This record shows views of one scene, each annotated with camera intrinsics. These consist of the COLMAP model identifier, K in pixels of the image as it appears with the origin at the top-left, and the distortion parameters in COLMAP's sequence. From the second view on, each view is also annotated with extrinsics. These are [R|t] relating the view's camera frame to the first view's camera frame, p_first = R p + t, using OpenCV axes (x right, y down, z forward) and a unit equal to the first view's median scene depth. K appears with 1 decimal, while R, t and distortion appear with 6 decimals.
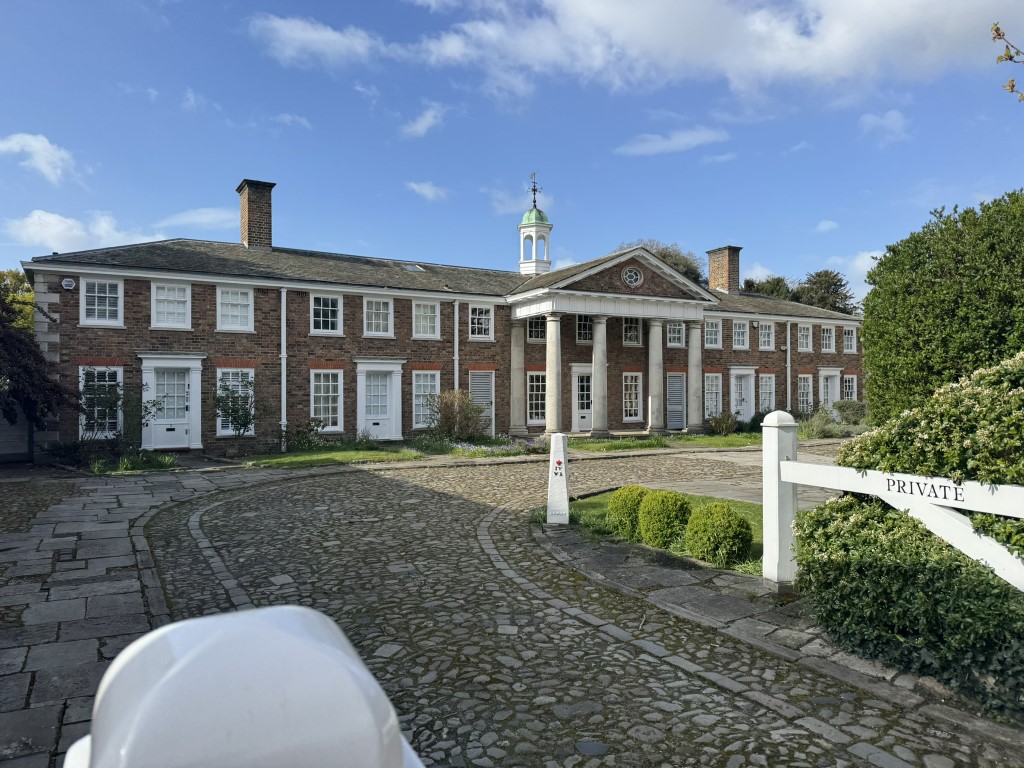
lens RADIAL K [[709.4, 0, 514.8], [0, 709.4, 383.6], [0, 0, 1]] dist [0.022886, -0.025256]
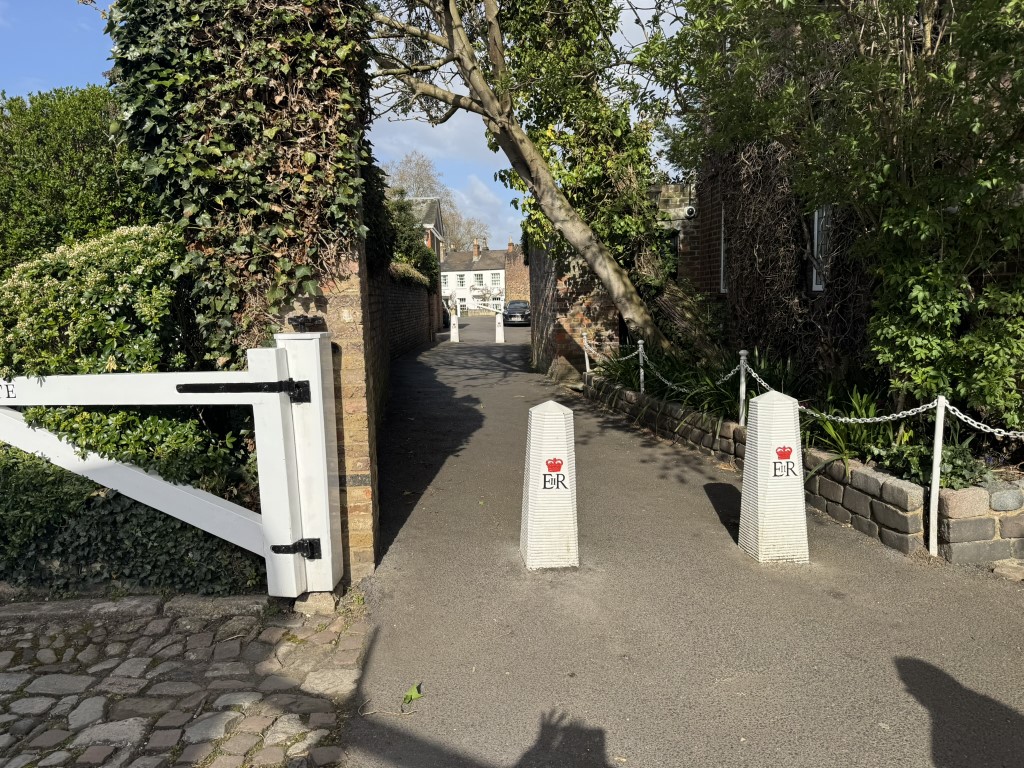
lens RADIAL K [[709.4, 0, 513.4], [0, 709.4, 388.2], [0, 0, 1]] dist [0.022886, -0.025256]
pose [[0.477420, -0.112498, 0.871444, 0.106492], [0.008862, 0.992336, 0.123250, 0.038690], [-0.878631, -0.051119, 0.474758, -0.071177]]
